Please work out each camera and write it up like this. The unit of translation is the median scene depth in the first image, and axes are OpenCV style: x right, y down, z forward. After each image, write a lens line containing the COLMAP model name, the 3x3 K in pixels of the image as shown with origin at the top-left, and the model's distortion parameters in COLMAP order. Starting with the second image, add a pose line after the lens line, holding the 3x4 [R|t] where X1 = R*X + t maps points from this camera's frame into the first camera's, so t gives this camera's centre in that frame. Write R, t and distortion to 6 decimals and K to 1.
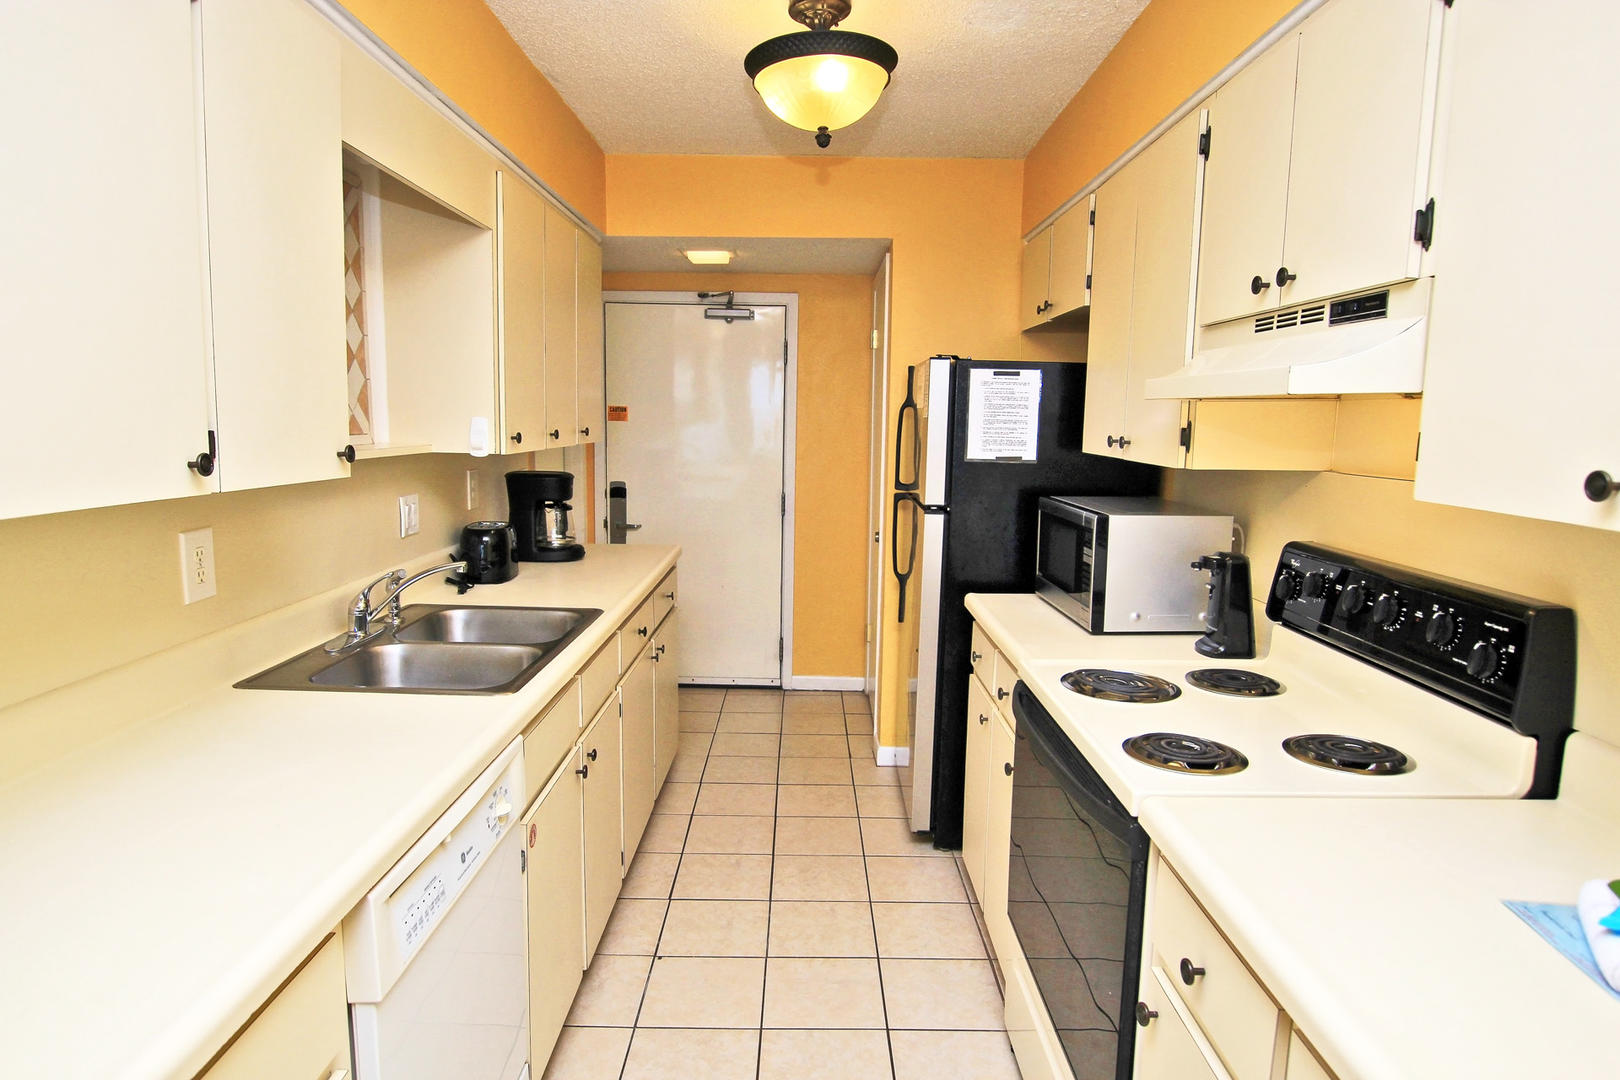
lens RADIAL K [[951.8, 0, 808.0], [0, 951.8, 549.0], [0, 0, 1]] dist [-0.018634, 0.000338]
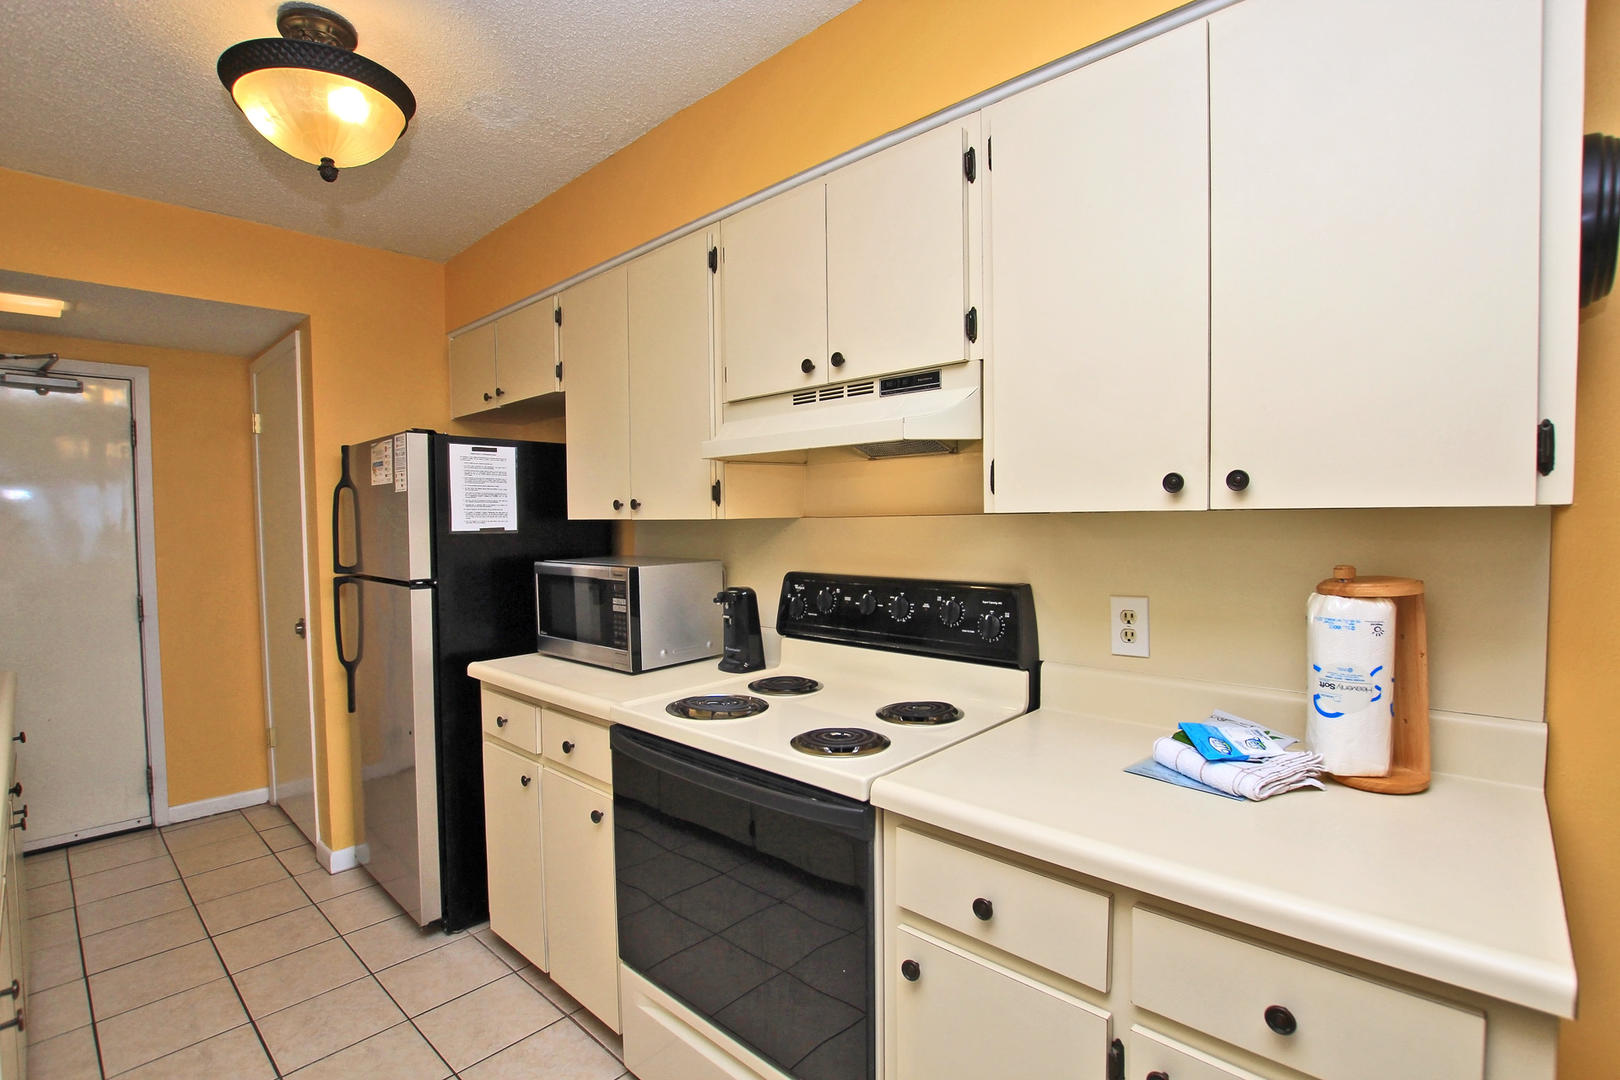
lens RADIAL K [[753.3, 0, 808.2], [0, 753.3, 548.3], [0, 0, 1]] dist [-0.030997, 0.003585]
pose [[0.683113, -0.053034, 0.728384, -0.156709], [0.125232, 0.991093, -0.045286, 0.007026], [-0.719495, 0.122153, 0.683671, 0.185357]]
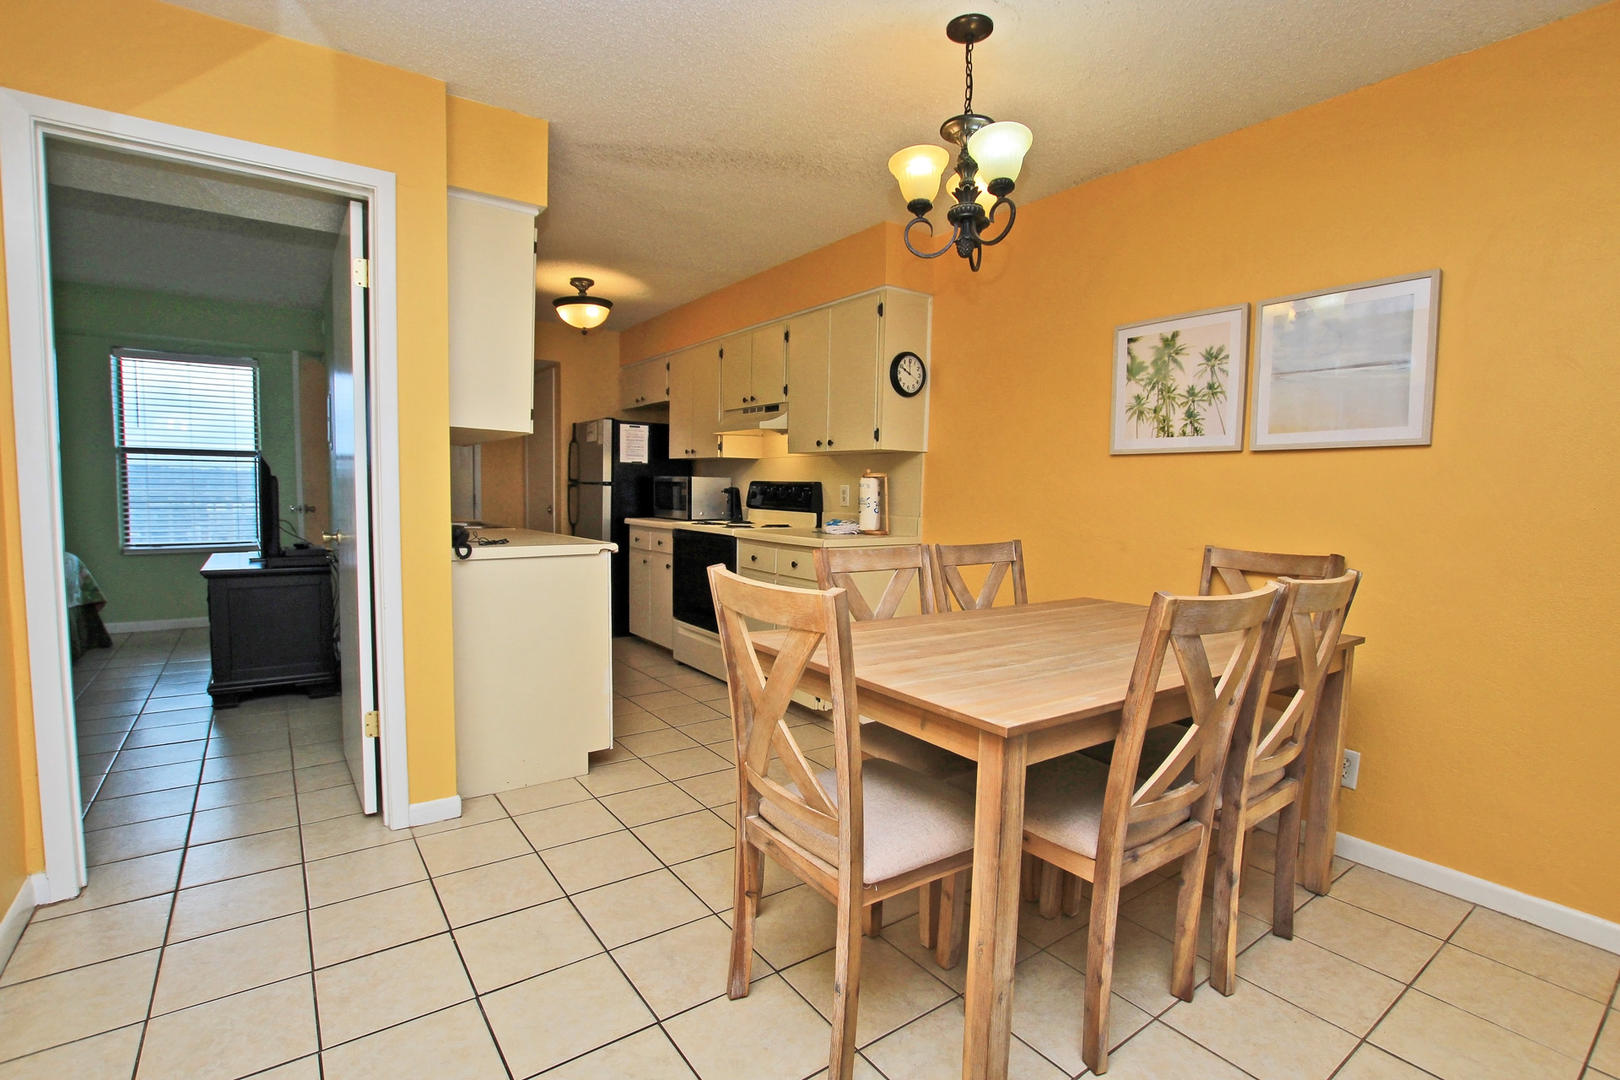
lens RADIAL K [[753.3, 0, 808.2], [0, 753.3, 548.3], [0, 0, 1]] dist [-0.030997, 0.003585]
pose [[0.810186, -0.046509, 0.584325, -0.556298], [0.074771, 0.996904, -0.024325, 0.199651], [-0.581385, 0.063399, 0.811155, -0.768619]]
